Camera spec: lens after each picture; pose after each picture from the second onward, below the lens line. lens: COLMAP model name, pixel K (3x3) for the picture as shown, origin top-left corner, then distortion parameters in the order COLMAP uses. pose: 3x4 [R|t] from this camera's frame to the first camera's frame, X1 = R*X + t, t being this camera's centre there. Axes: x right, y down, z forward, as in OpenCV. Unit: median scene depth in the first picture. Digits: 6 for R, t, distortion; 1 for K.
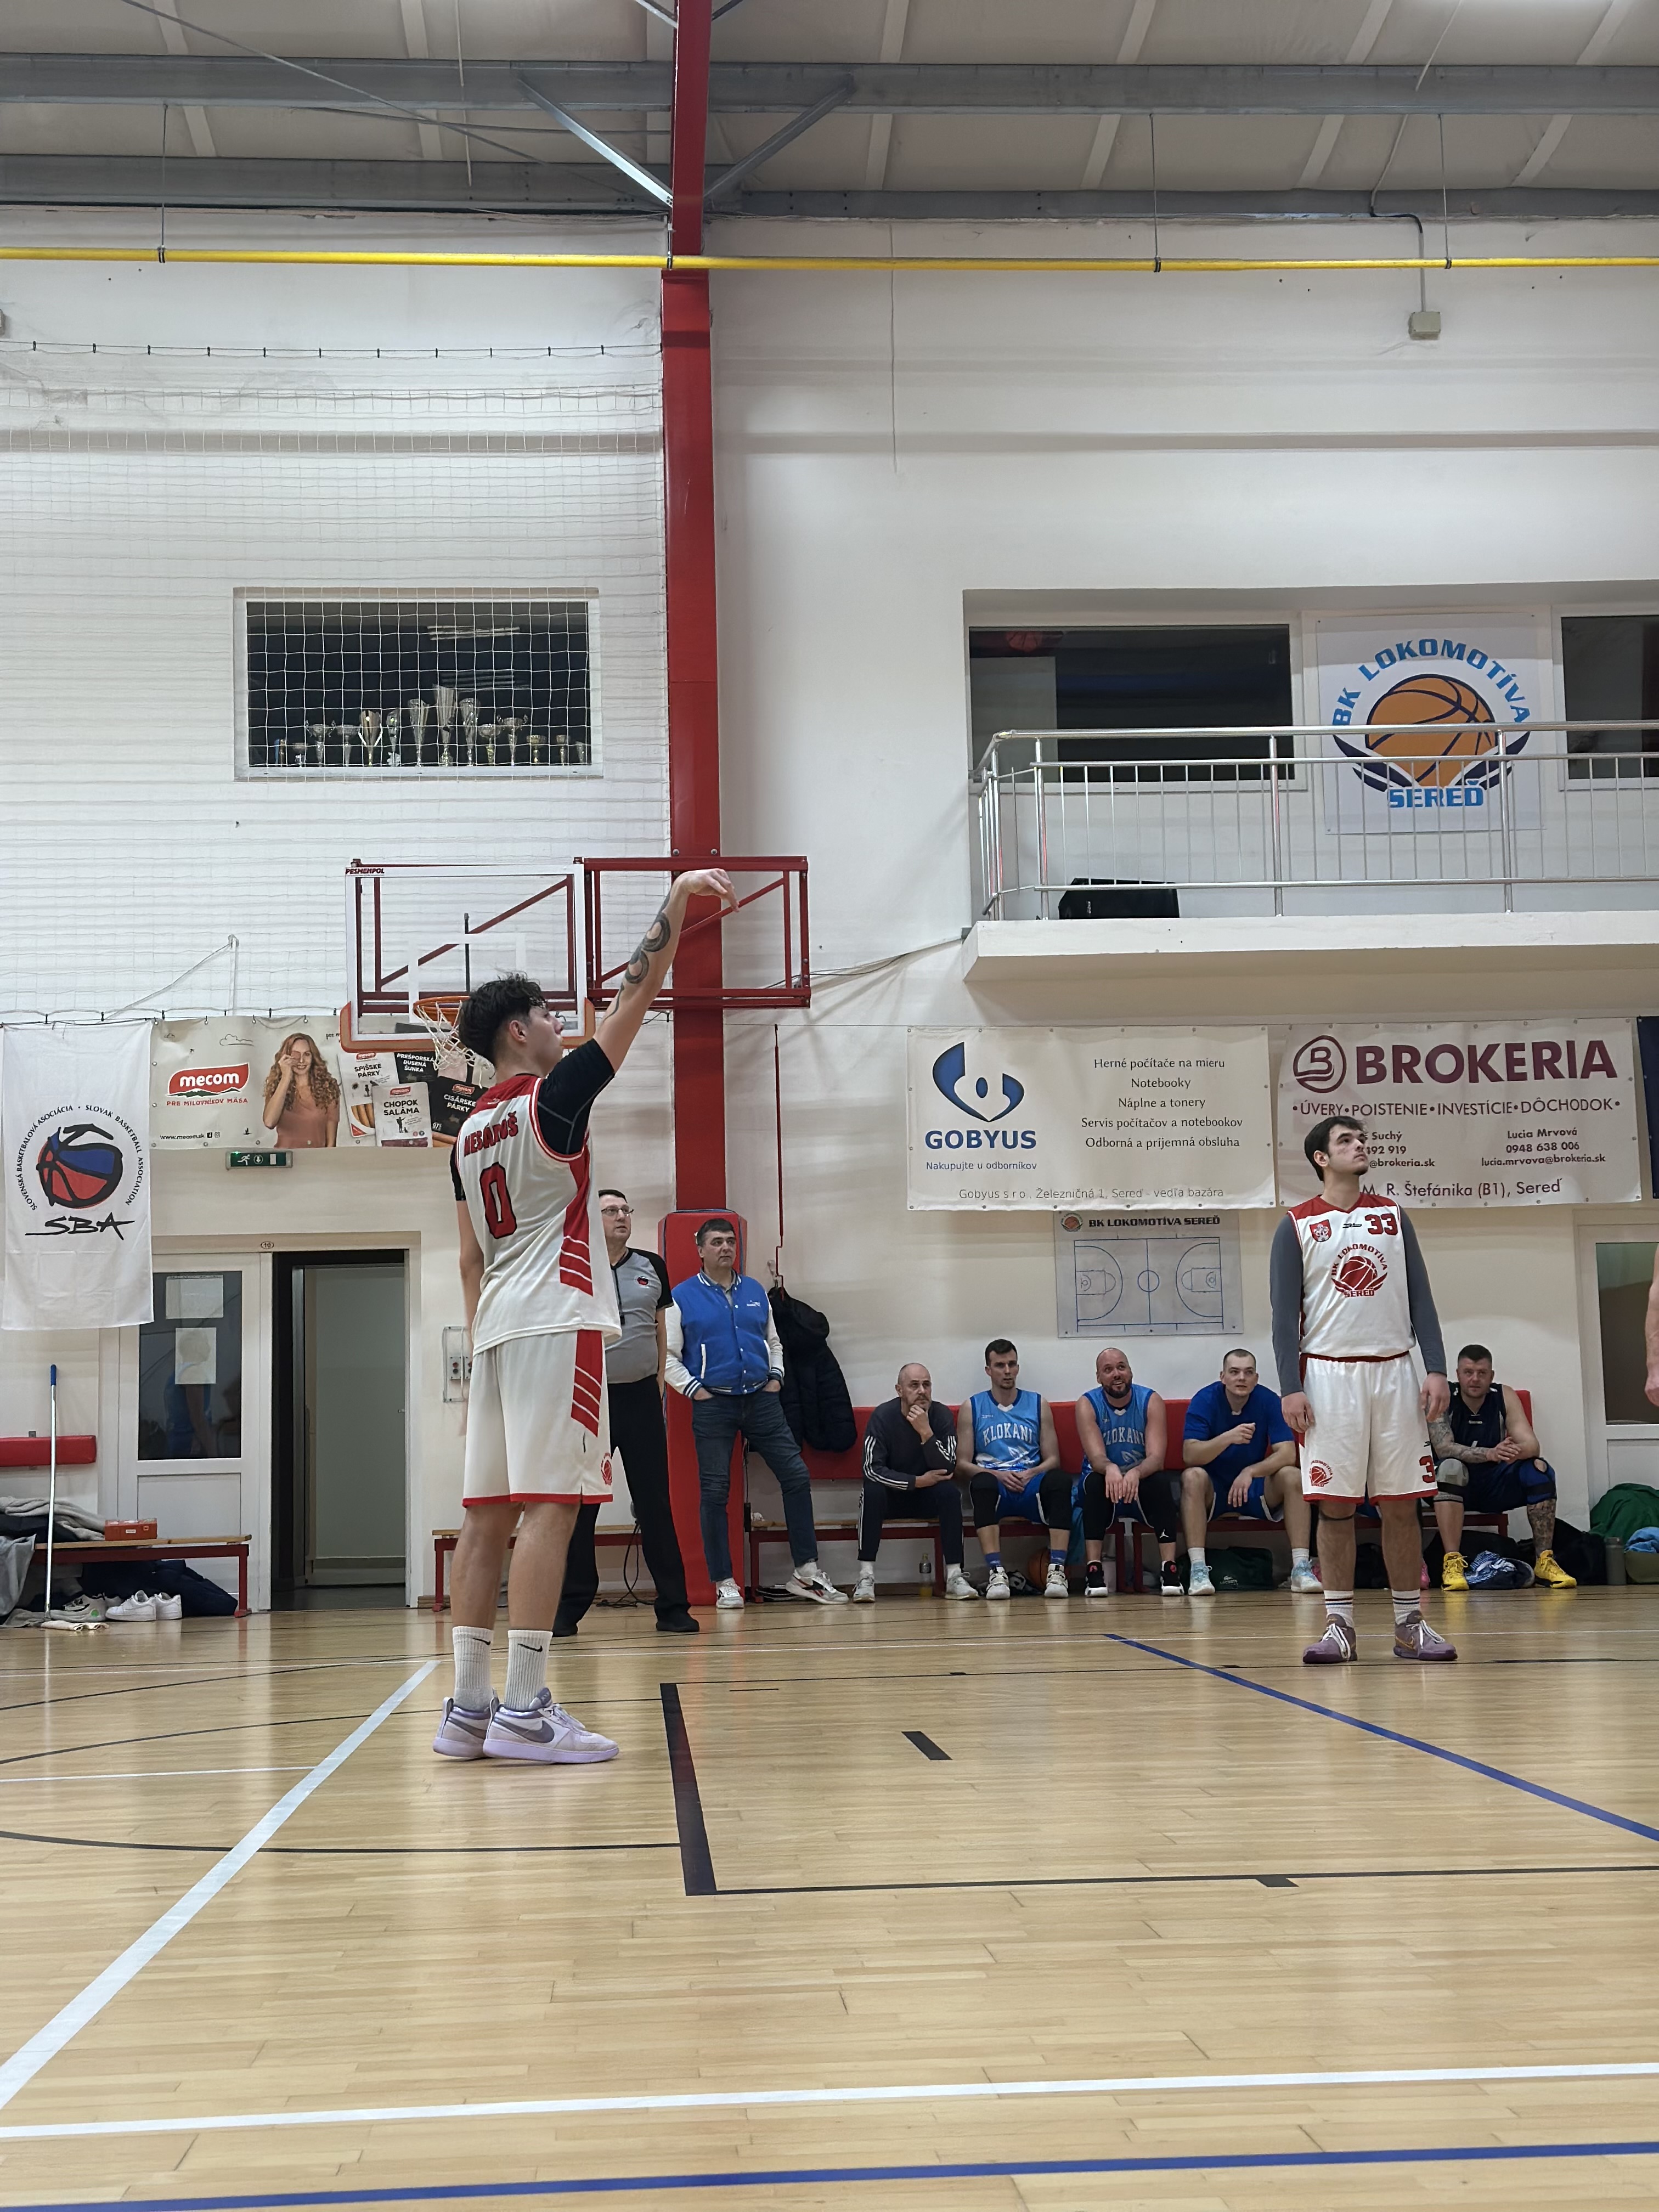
lens RADIAL K [[3022.8, 0, 829.5], [0, 3022.8, 1112.9], [0, 0, 1]] dist [0.131235, 0.000000]
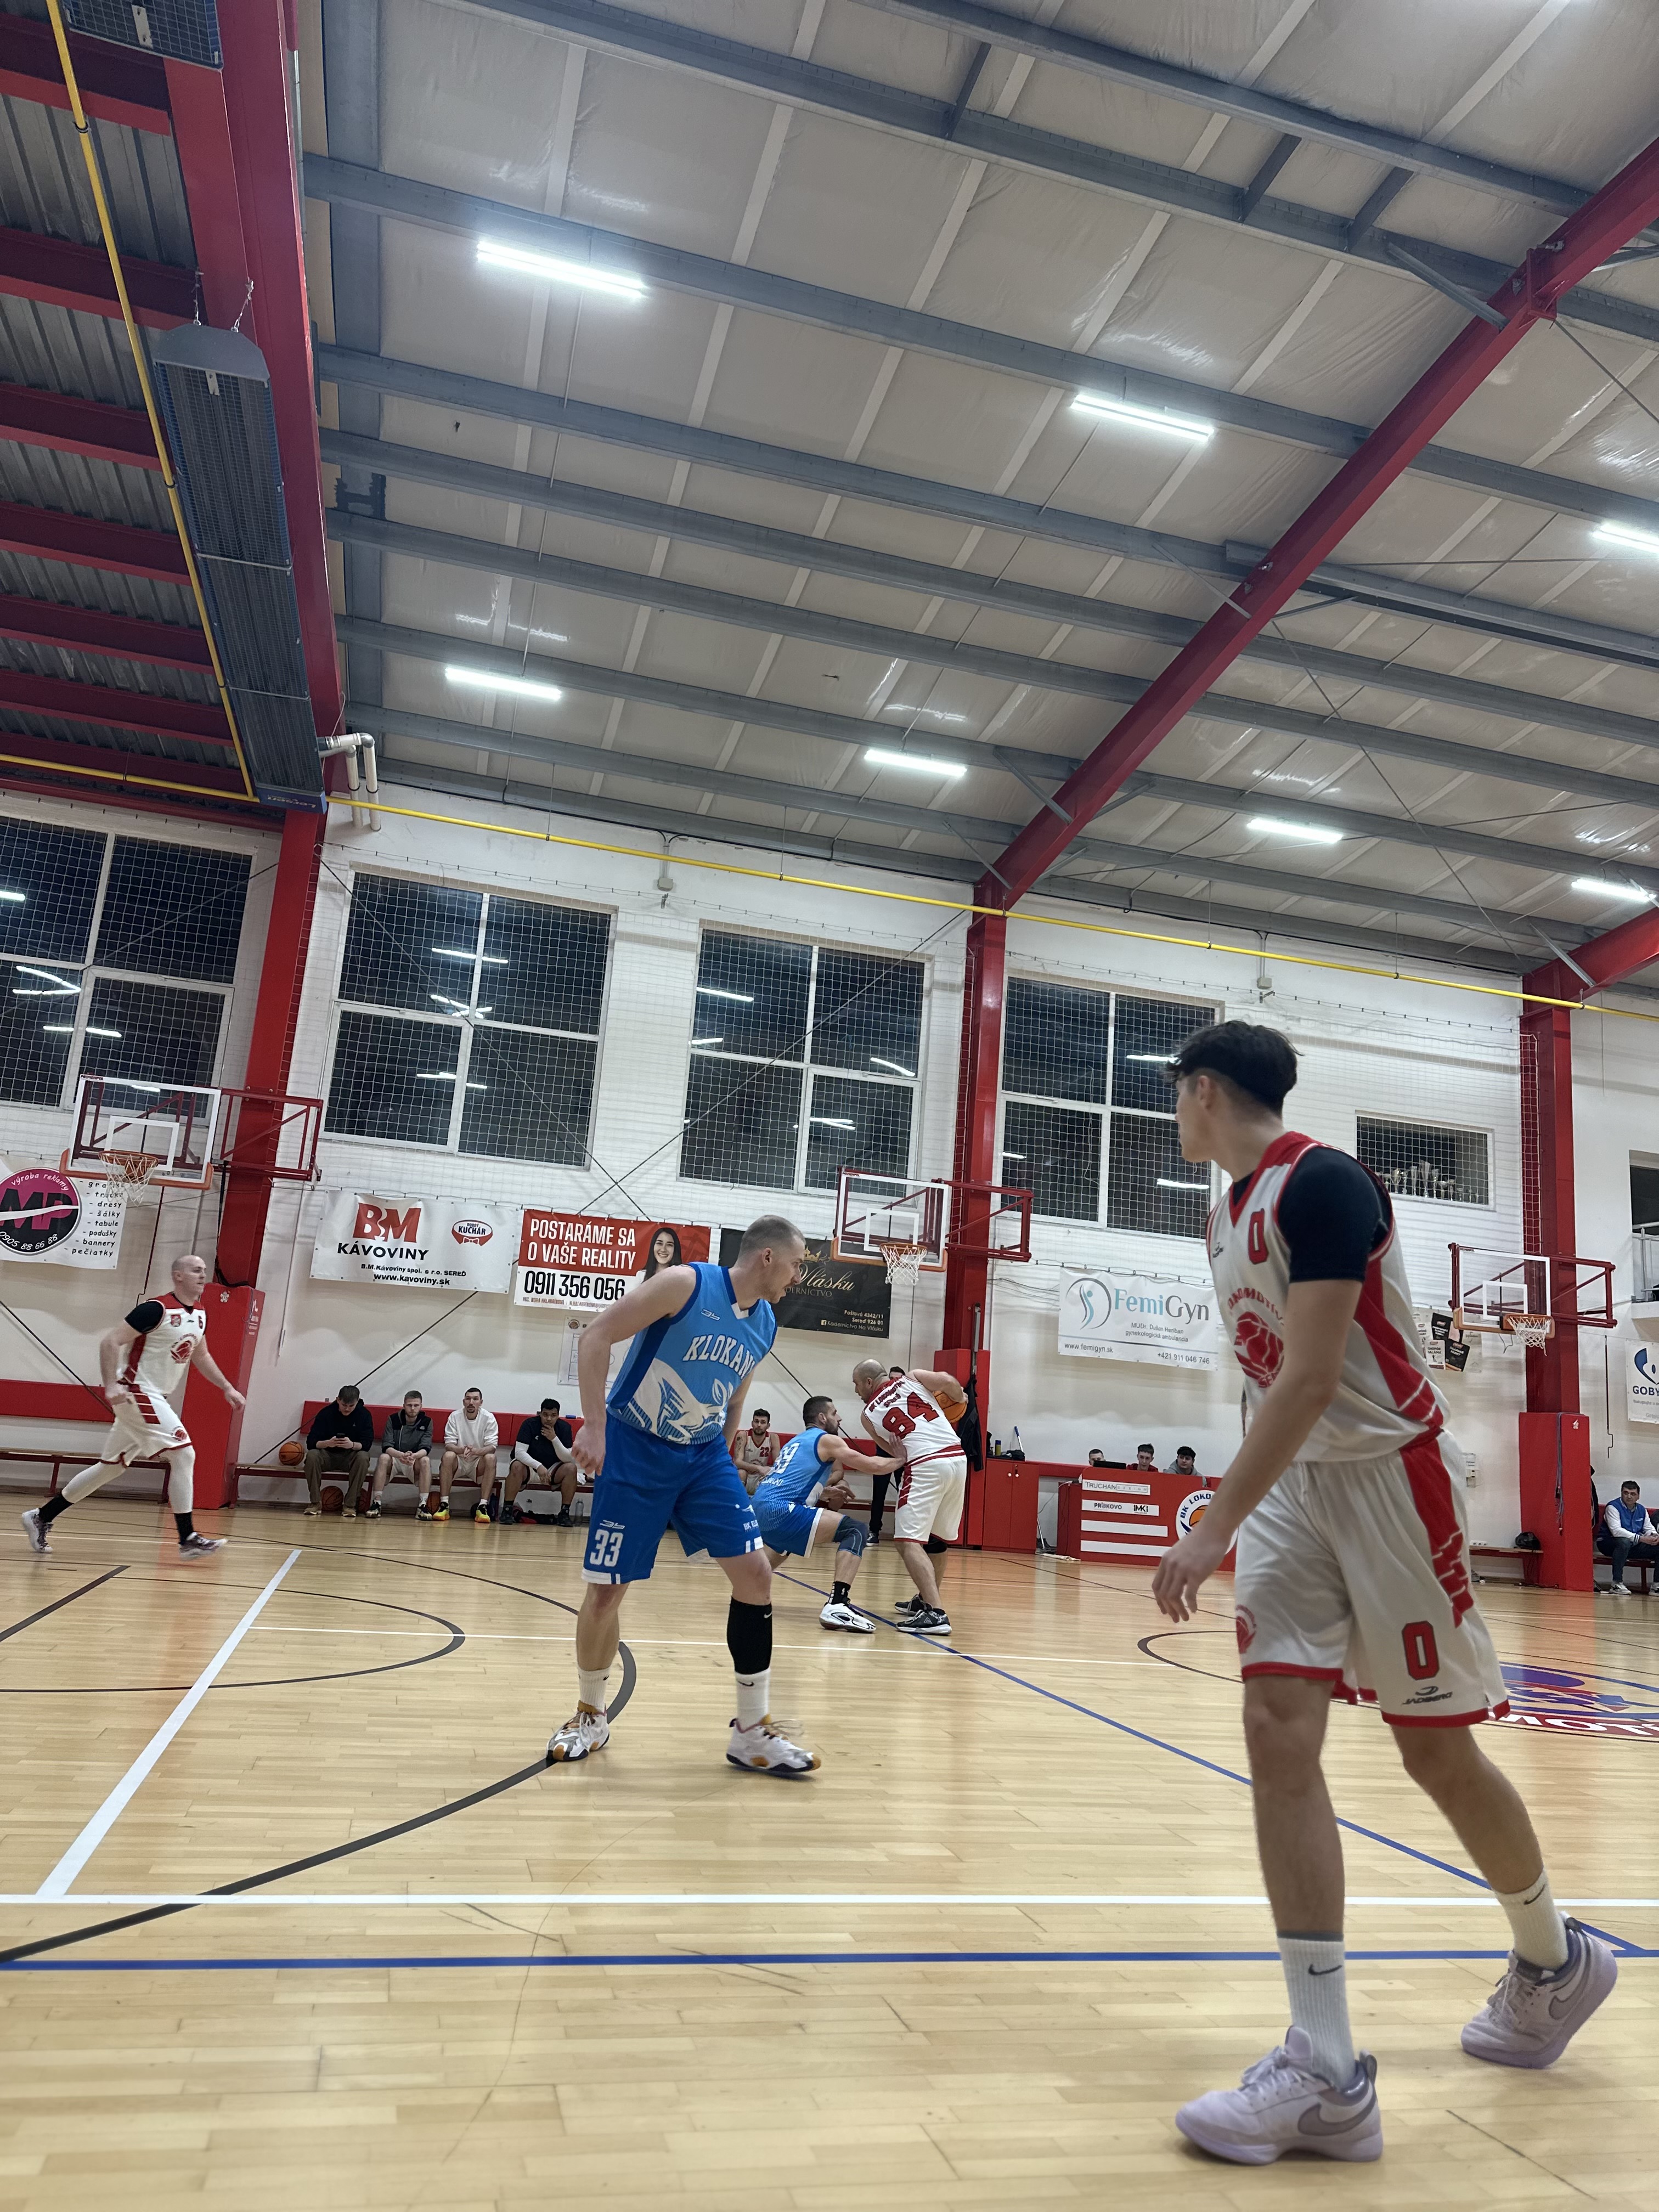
lens RADIAL K [[1551.3, 0, 820.9], [0, 1551.3, 1116.6], [0, 0, 1]] dist [0.104499, -0.123660]
pose [[0.975180, 0.134938, 0.175546, -0.781544], [-0.116300, 0.986824, -0.112484, 0.010947], [-0.188412, 0.089276, 0.978024, -0.070258]]
